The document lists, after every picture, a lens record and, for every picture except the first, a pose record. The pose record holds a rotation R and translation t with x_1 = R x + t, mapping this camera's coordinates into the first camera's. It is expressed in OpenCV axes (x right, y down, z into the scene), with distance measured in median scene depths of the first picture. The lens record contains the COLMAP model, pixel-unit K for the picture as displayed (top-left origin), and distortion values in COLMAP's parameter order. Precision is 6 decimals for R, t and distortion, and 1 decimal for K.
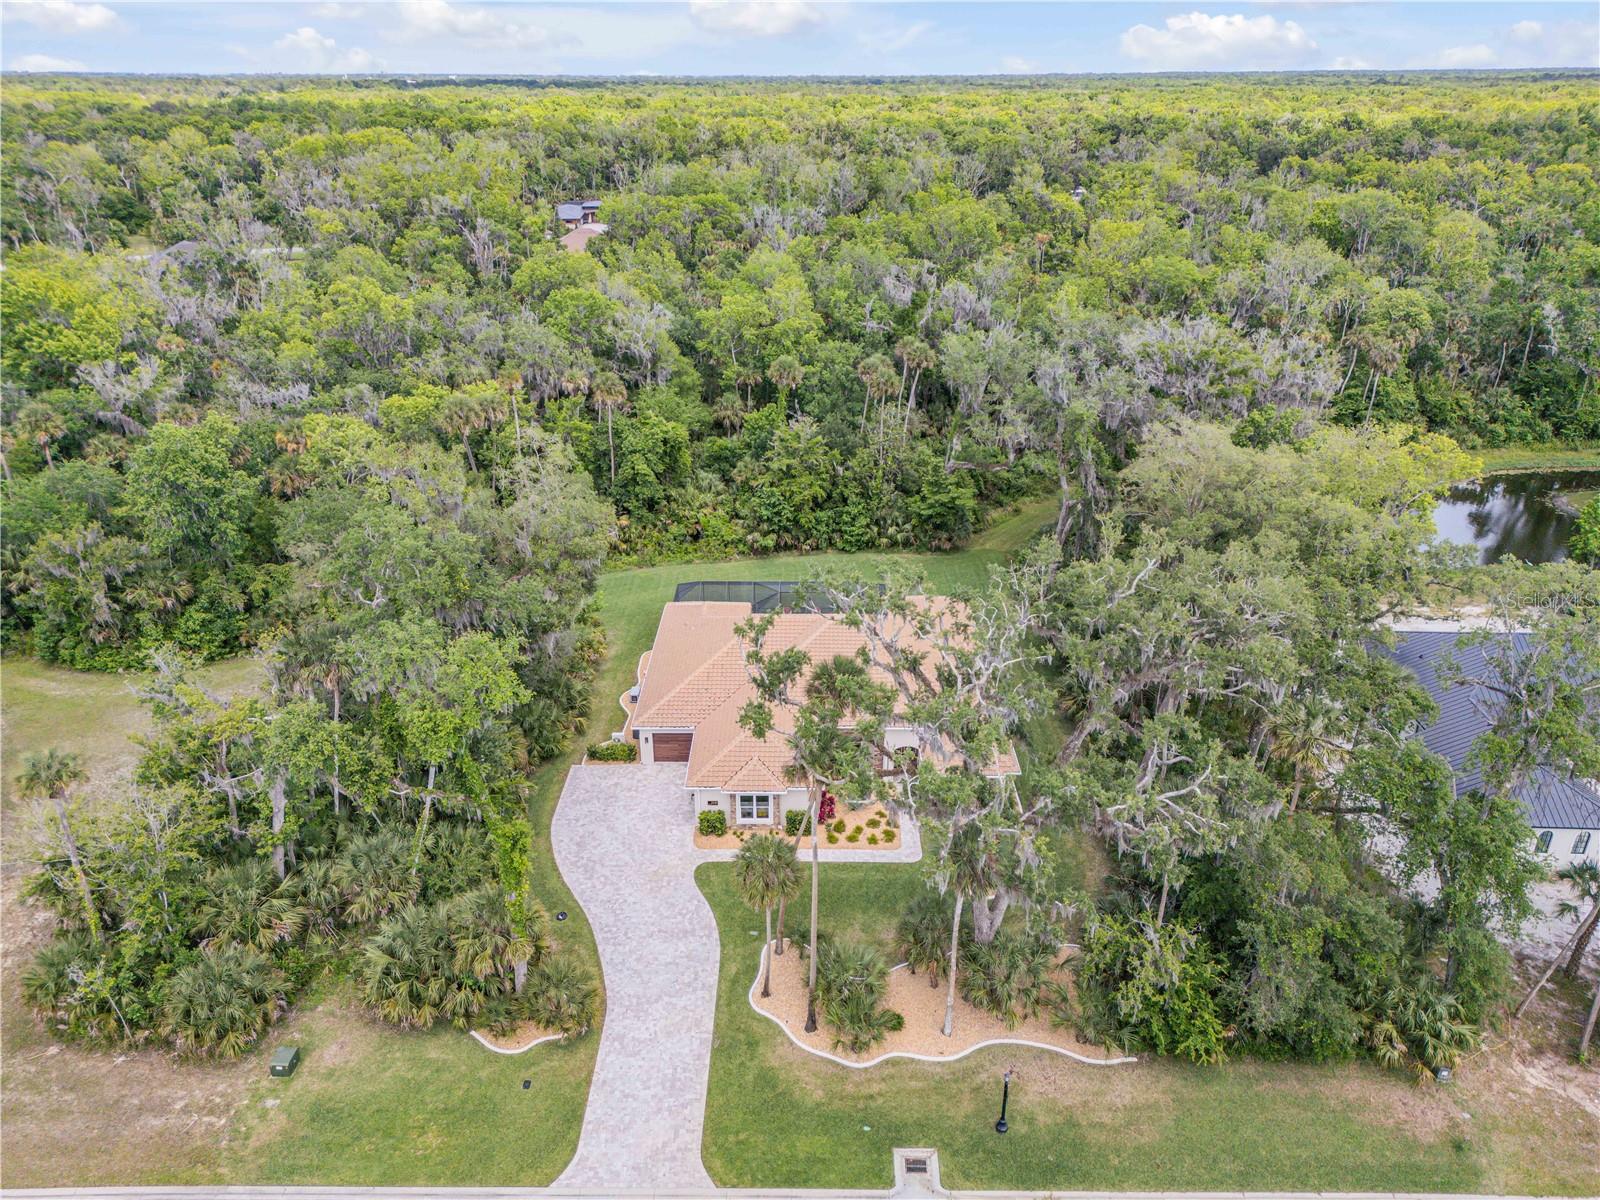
lens RADIAL K [[1128.6, 0, 799.1], [0, 1128.6, 597.7], [0, 0, 1]] dist [0.031915, -0.019707]
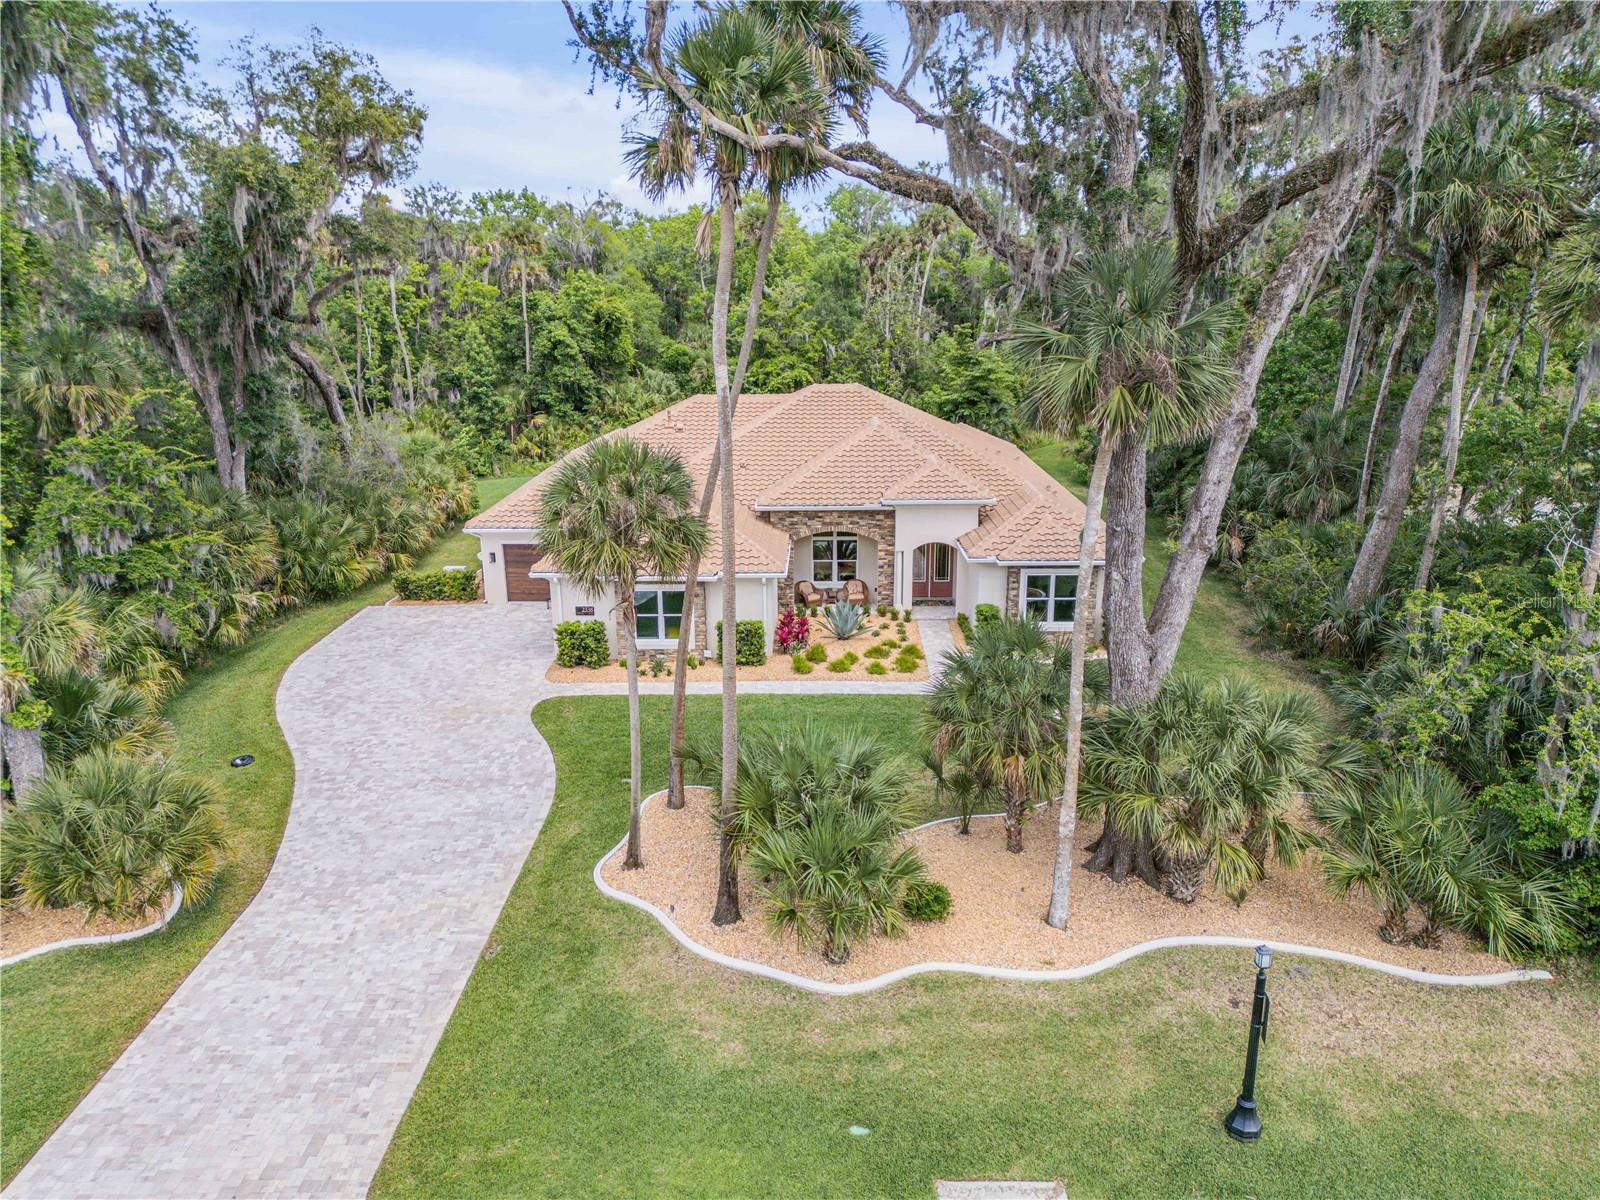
lens RADIAL K [[1128.6, 0, 804.3], [0, 1128.6, 601.5], [0, 0, 1]] dist [0.031915, -0.019707]
pose [[0.999986, -0.002680, -0.004513, 0.040931], [0.001921, 0.987033, -0.160504, 0.331646], [0.004885, 0.160493, 0.987025, 0.572335]]
